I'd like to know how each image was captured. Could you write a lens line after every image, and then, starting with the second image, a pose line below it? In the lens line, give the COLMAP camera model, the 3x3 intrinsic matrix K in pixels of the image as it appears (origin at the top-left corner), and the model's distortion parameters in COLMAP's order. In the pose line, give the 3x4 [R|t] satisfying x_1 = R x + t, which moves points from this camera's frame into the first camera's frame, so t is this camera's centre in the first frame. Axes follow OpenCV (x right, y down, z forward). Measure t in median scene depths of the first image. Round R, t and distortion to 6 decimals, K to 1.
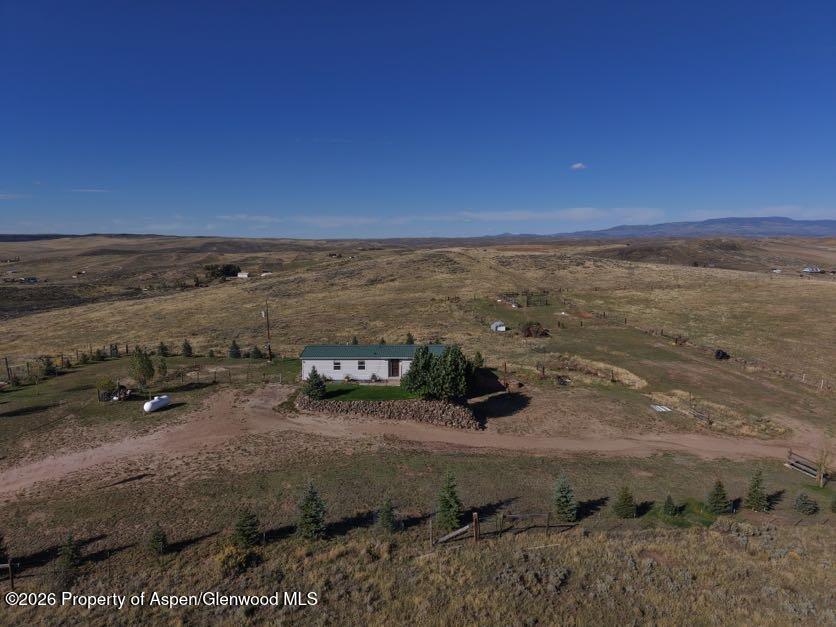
lens RADIAL K [[583.7, 0, 436.7], [0, 583.7, 308.7], [0, 0, 1]] dist [0.067607, -0.029103]
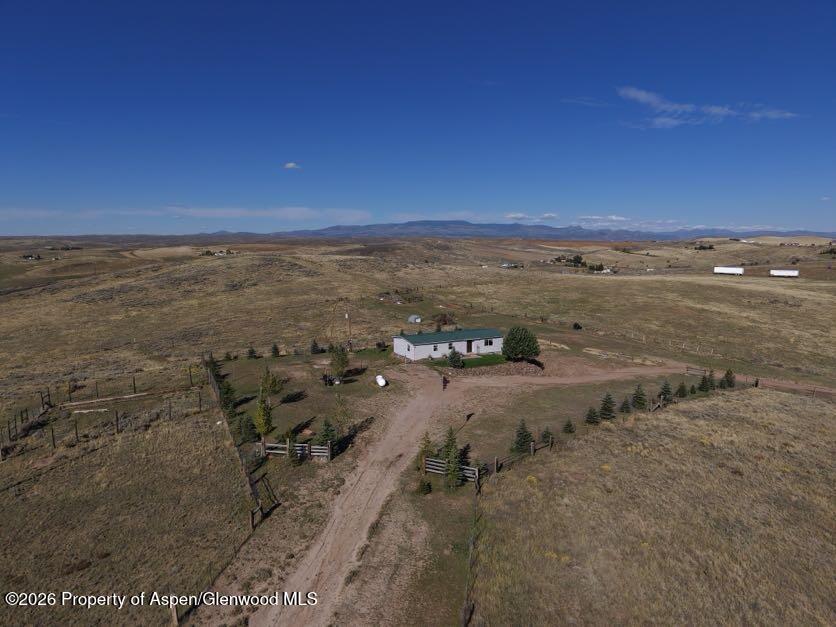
lens RADIAL K [[583.7, 0, 436.7], [0, 583.7, 308.7], [0, 0, 1]] dist [0.067607, -0.029103]
pose [[0.875742, -0.055868, 0.479536, -1.074194], [0.053626, 0.998392, 0.018385, -0.029486], [-0.479792, 0.009615, 0.877330, -0.301379]]
